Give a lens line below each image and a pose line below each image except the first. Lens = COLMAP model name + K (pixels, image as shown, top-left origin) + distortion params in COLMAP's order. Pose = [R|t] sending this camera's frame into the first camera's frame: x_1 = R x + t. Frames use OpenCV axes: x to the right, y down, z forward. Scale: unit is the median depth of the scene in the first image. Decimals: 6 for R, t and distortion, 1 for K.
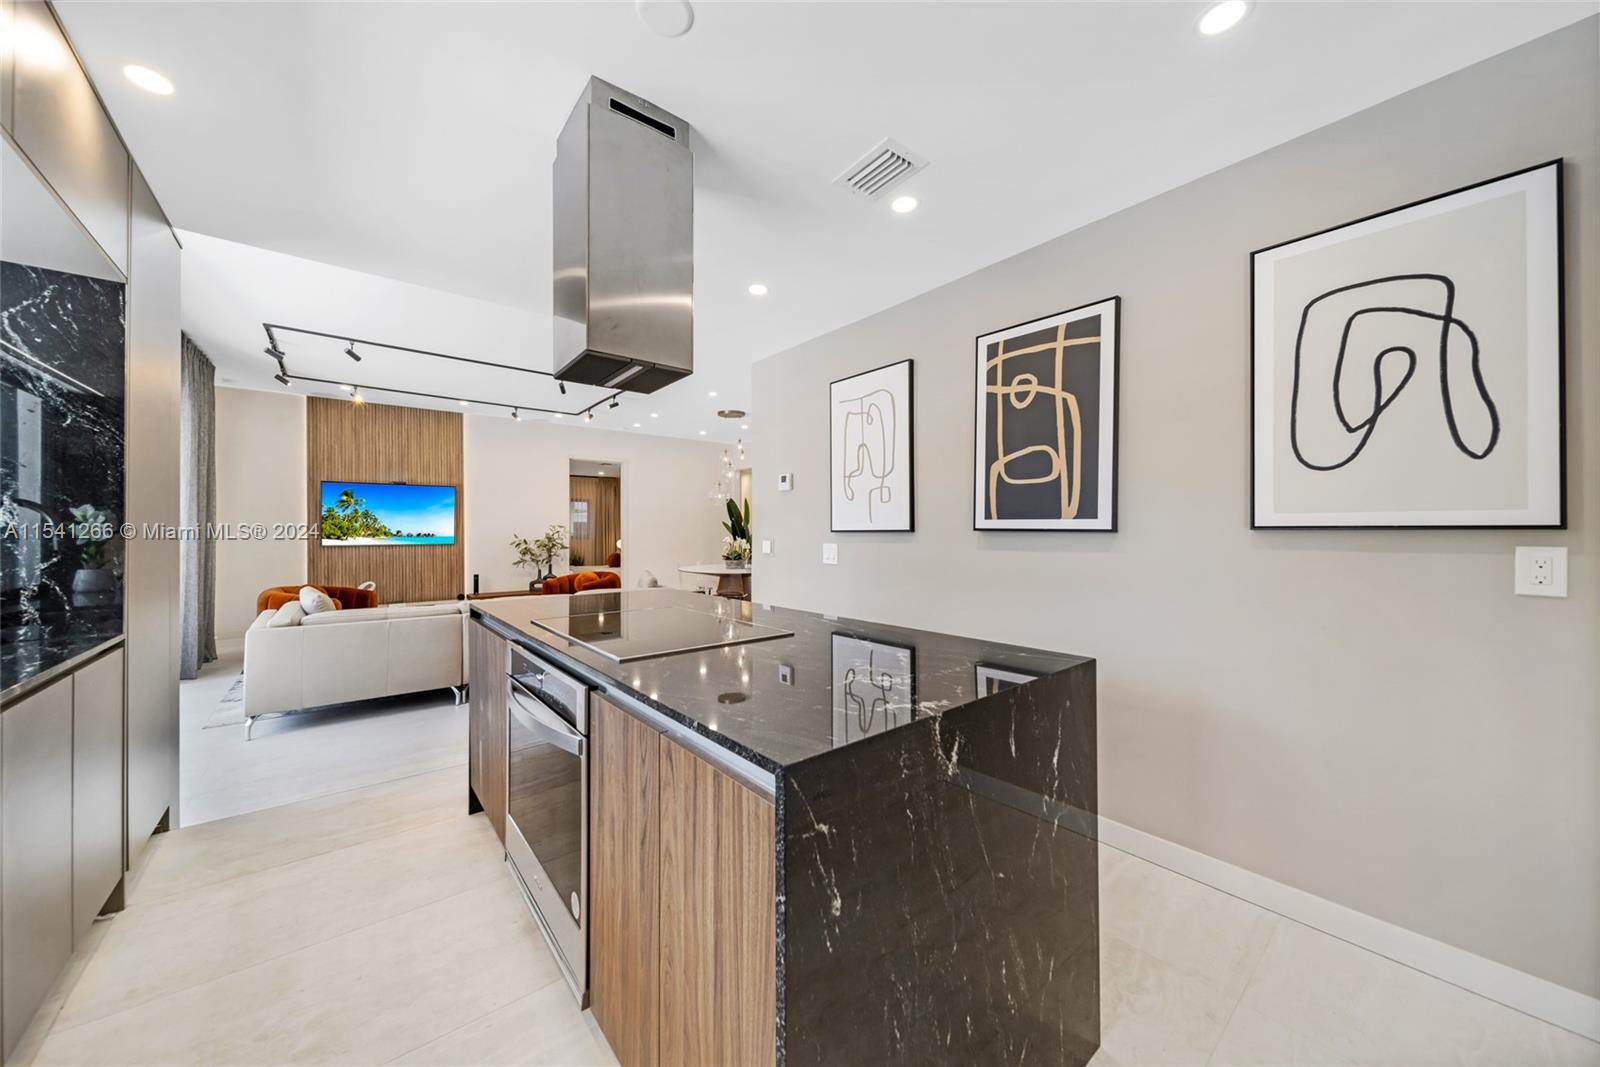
lens RADIAL K [[555.7, 0, 792.5], [0, 555.7, 527.8], [0, 0, 1]] dist [0.009440, -0.003679]
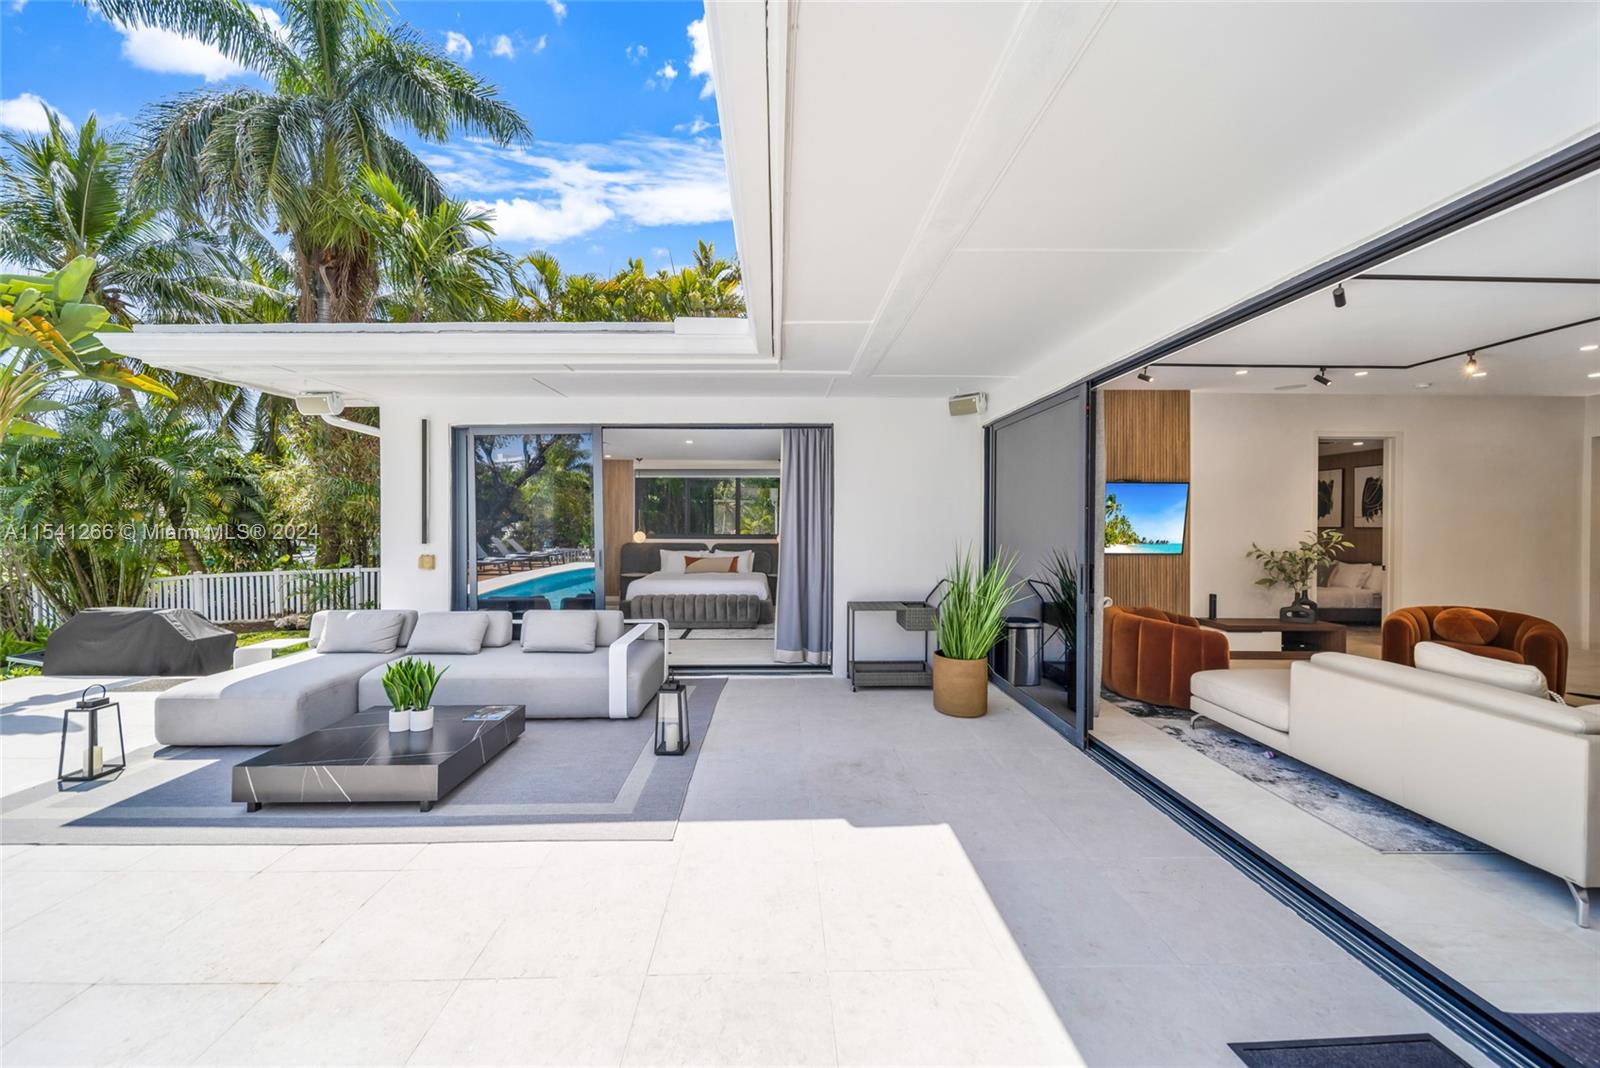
lens RADIAL K [[555.7, 0, 792.5], [0, 555.7, 528.3], [0, 0, 1]] dist [0.009440, -0.003679]
pose [[0.791172, 0.010829, -0.611497, -0.786006], [-0.003634, 0.999909, 0.013006, -0.023942], [0.611583, -0.008068, 0.791140, 0.027643]]
